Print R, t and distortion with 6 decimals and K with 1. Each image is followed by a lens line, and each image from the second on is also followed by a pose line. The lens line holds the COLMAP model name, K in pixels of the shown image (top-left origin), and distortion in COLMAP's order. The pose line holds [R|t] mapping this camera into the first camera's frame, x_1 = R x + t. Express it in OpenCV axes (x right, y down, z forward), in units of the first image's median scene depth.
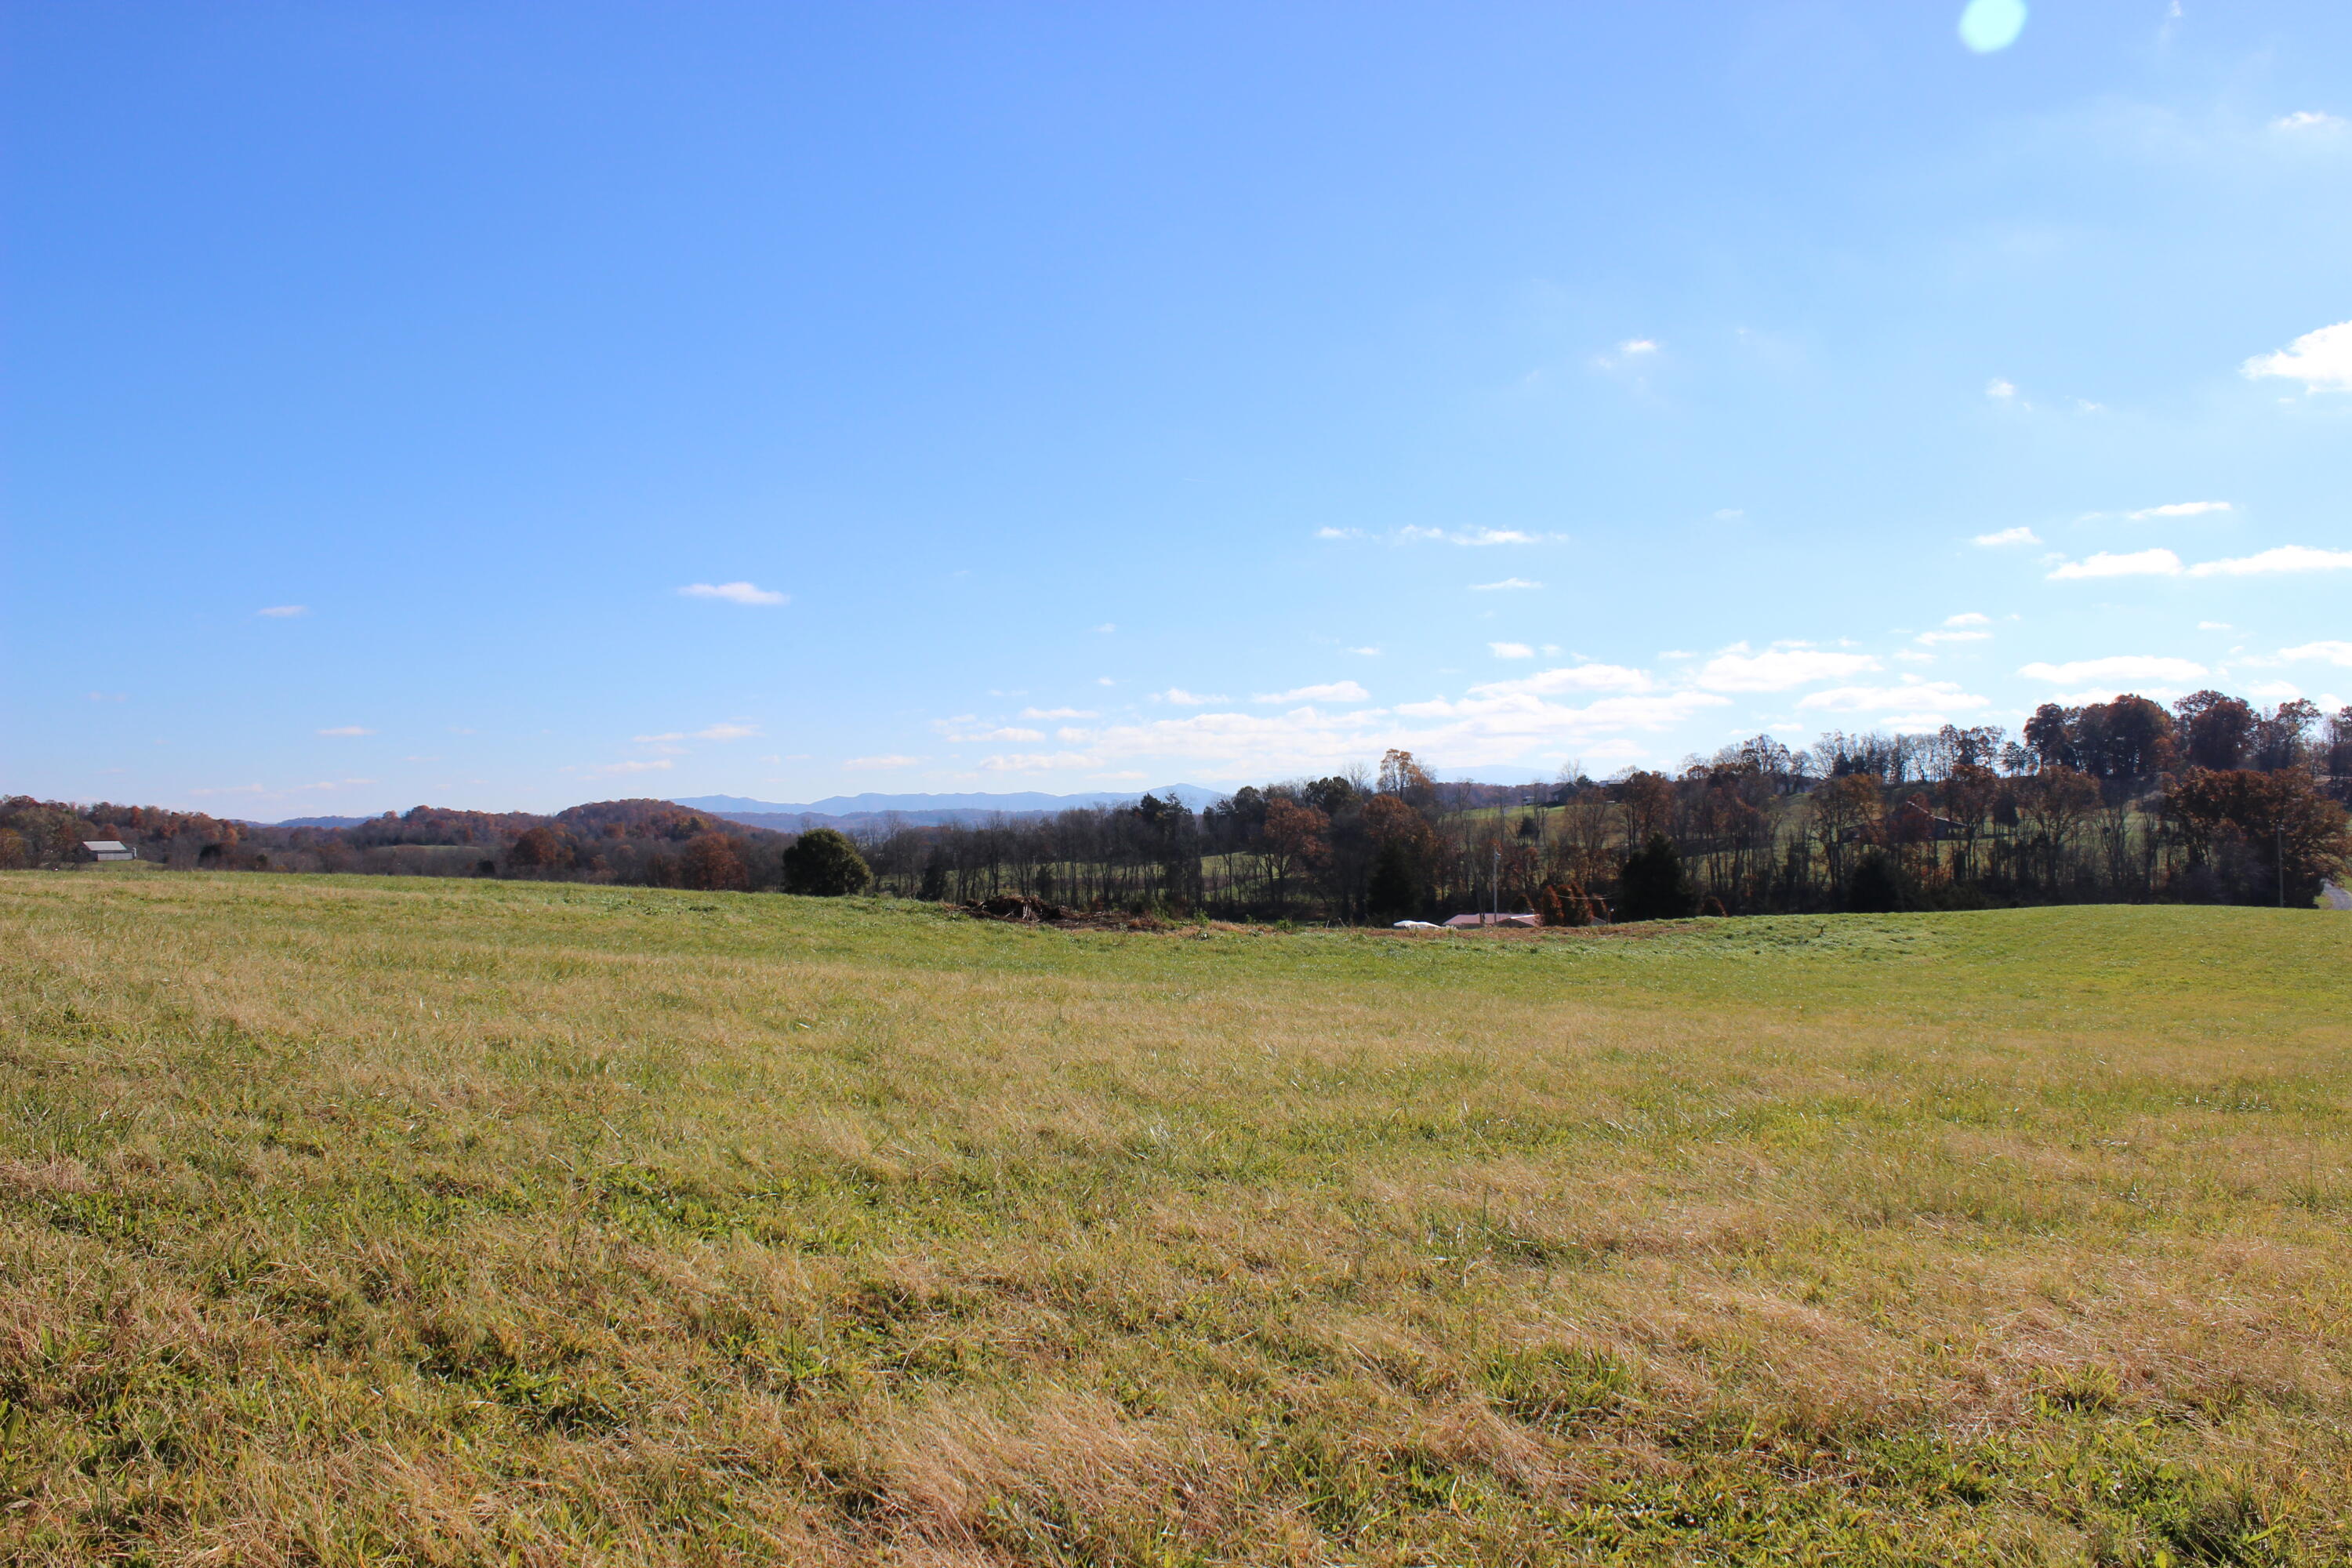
lens RADIAL K [[1225.4, 0, 1176.3], [0, 1225.4, 775.5], [0, 0, 1]] dist [0.000121, 0.000053]
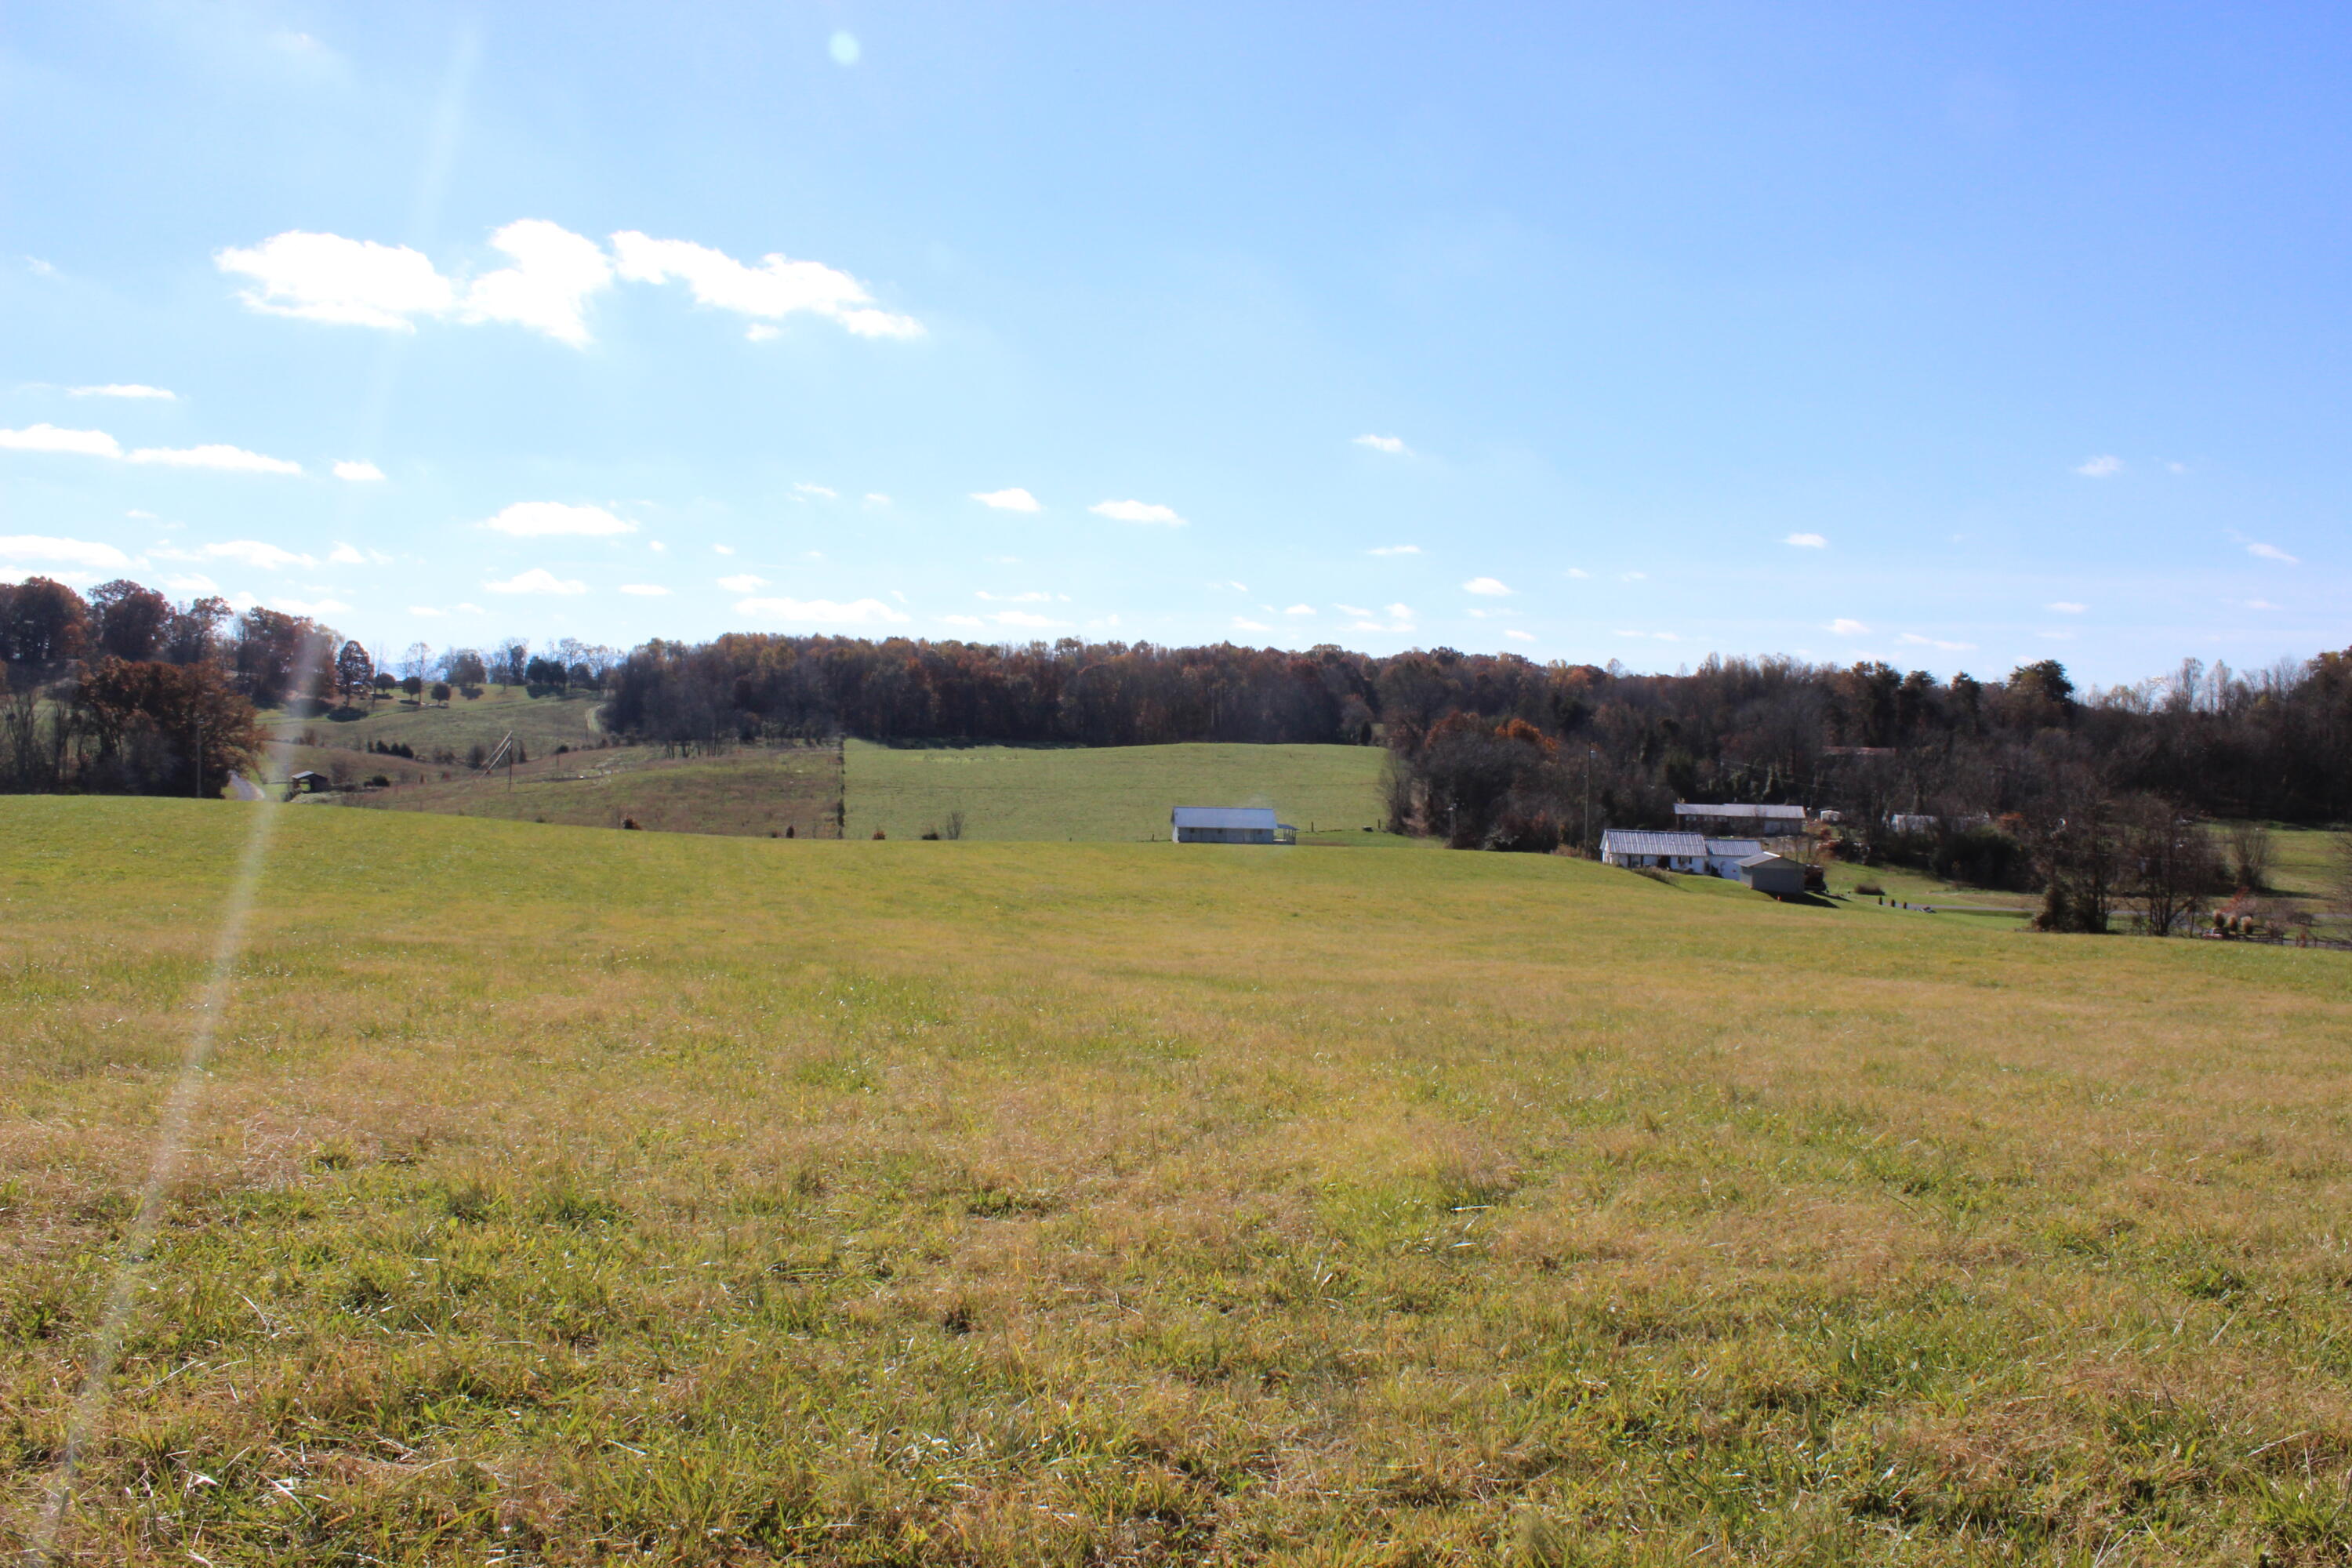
lens RADIAL K [[1225.4, 0, 1176.9], [0, 1225.4, 785.7], [0, 0, 1]] dist [0.000121, 0.000053]
pose [[0.837809, 0.006329, 0.545927, 1.016152], [-0.060424, 0.994865, 0.081196, -0.035473], [-0.542610, -0.101014, 0.833889, -0.303512]]
